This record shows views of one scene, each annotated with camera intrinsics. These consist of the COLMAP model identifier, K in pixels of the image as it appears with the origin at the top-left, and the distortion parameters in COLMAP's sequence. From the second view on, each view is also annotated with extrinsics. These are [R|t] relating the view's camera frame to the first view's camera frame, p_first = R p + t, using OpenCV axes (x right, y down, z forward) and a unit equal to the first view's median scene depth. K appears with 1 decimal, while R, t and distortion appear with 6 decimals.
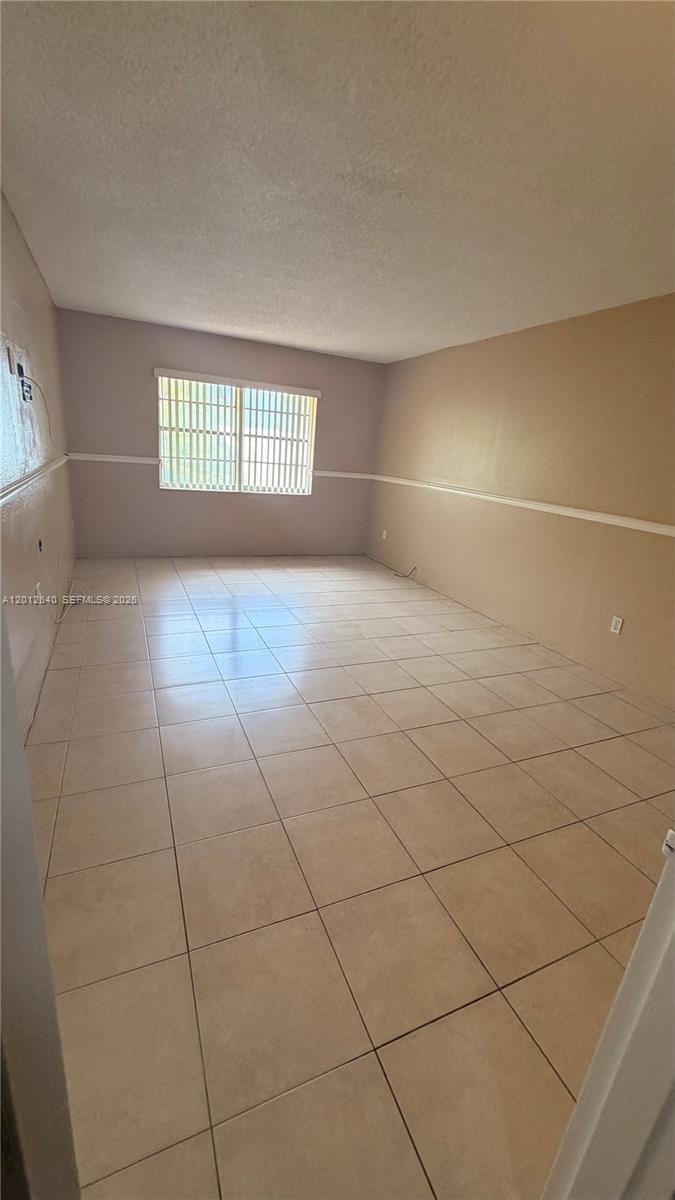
lens RADIAL K [[479.6, 0, 336.2], [0, 479.6, 597.6], [0, 0, 1]] dist [0.000920, -0.000182]
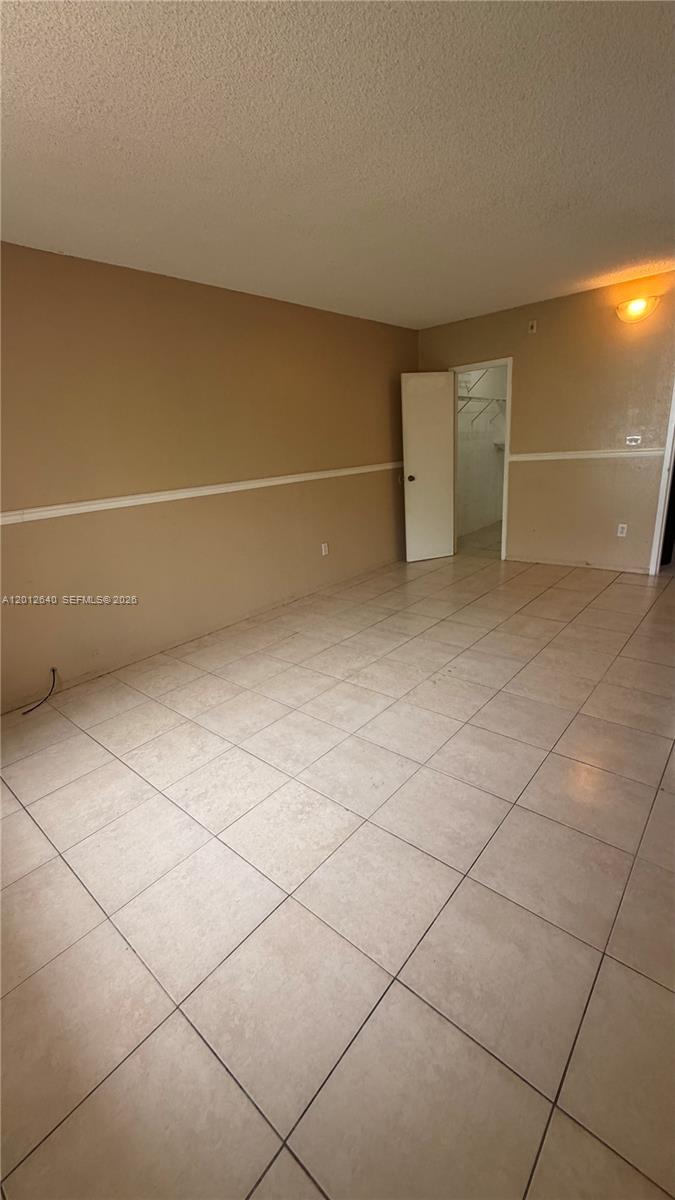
lens RADIAL K [[479.6, 0, 336.2], [0, 479.6, 597.6], [0, 0, 1]] dist [0.000920, -0.000182]
pose [[-0.435562, -0.326177, 0.838984, -0.525959], [0.297640, 0.827429, 0.476205, -0.390636], [-0.849527, 0.457132, -0.263313, 1.136567]]
